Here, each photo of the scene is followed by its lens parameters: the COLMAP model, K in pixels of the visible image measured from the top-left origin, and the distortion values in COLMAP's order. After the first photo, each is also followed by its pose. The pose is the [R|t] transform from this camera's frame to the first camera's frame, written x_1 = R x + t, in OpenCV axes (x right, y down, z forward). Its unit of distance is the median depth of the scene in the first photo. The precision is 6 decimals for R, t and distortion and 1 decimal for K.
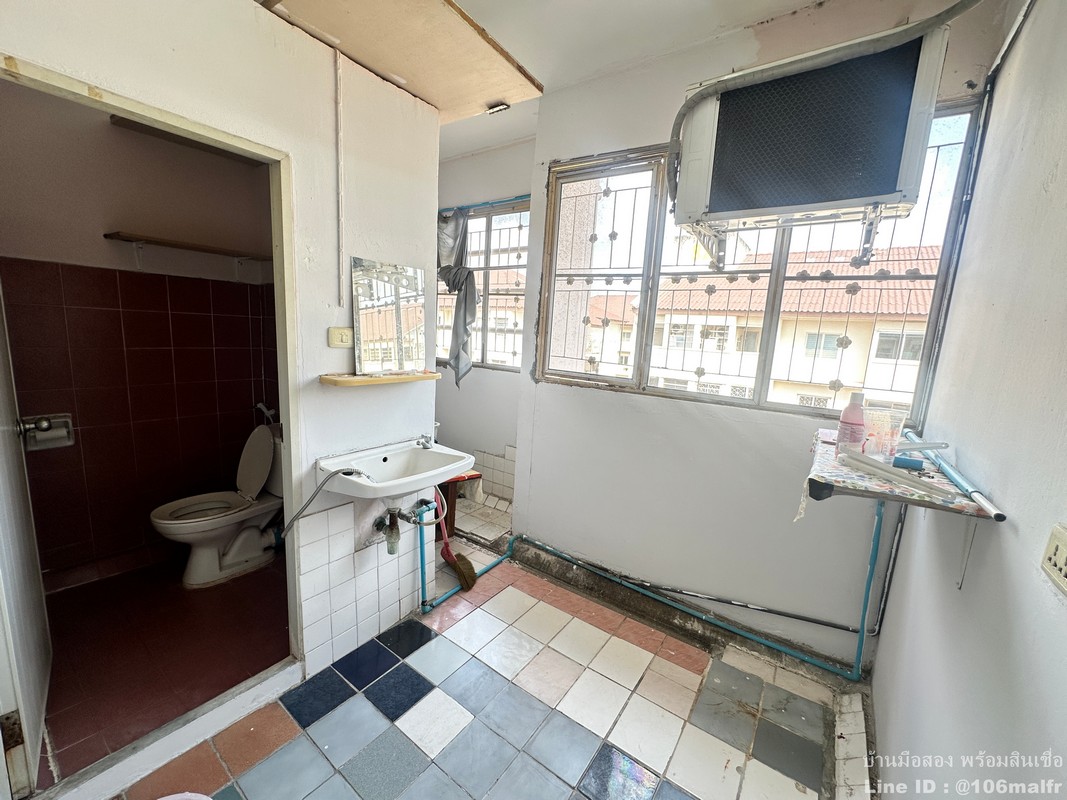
lens RADIAL K [[424.5, 0, 533.5], [0, 424.5, 400.0], [0, 0, 1]] dist [-0.003164, 0.000297]
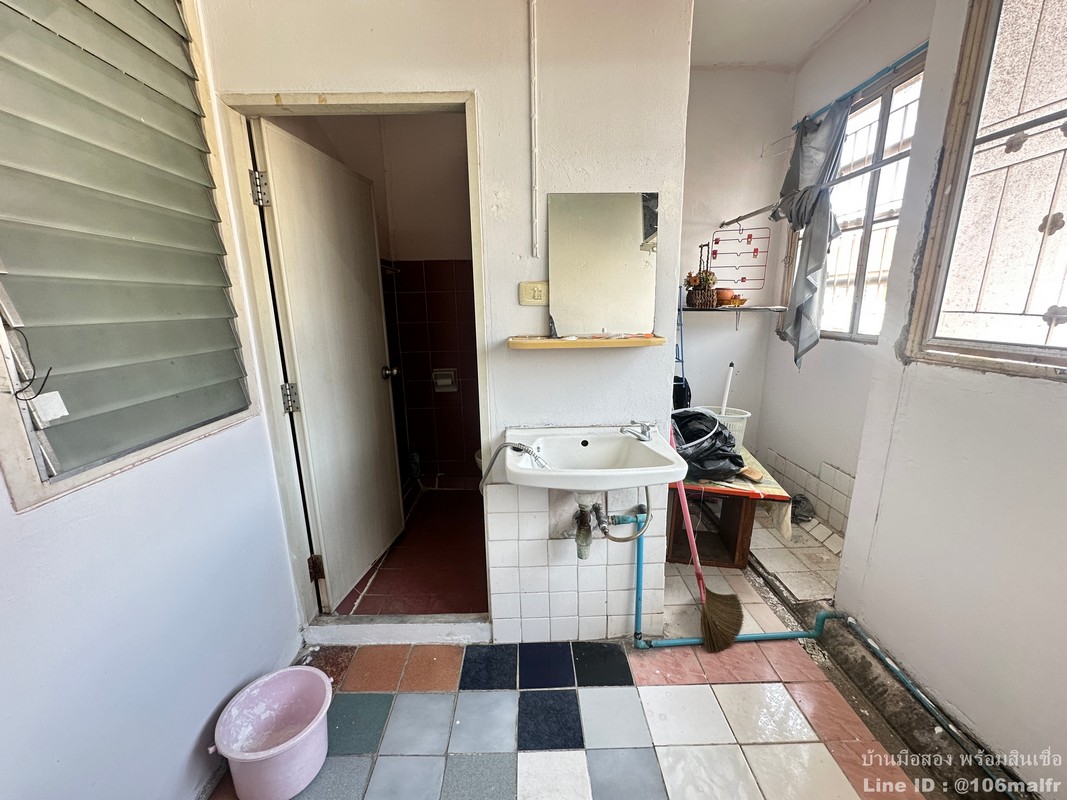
lens RADIAL K [[424.5, 0, 533.5], [0, 424.5, 400.0], [0, 0, 1]] dist [-0.003164, 0.000297]
pose [[0.597002, 0.112892, -0.794257, 0.192956], [-0.078420, 0.993520, 0.082269, -0.001684], [0.798398, 0.013171, 0.601986, 0.355730]]
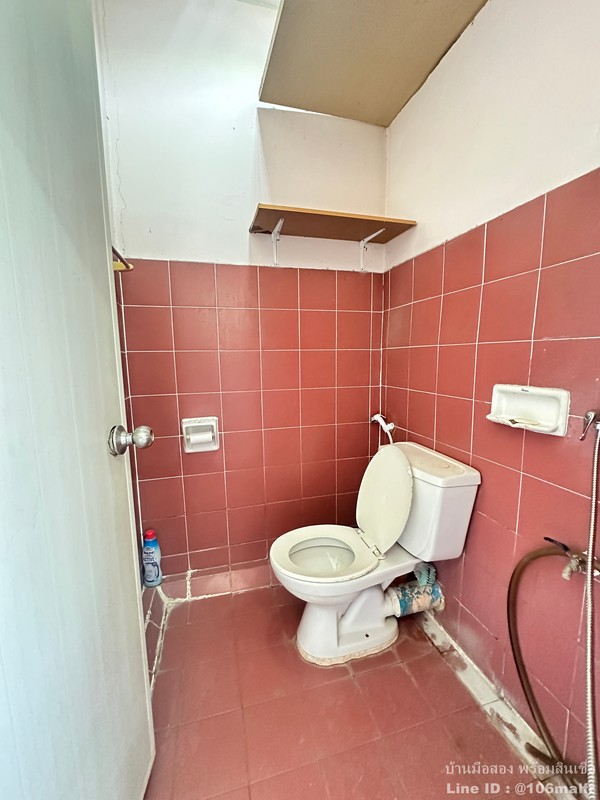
lens RADIAL K [[318.2, 0, 300.0], [0, 318.2, 400.0], [0, 0, 1]] dist [-0.003164, 0.000297]
pose [[0.780510, 0.018225, -0.624878, -0.481584], [-0.043884, 0.998706, -0.025686, 0.002000], [0.623602, 0.047470, 0.780300, 0.540568]]
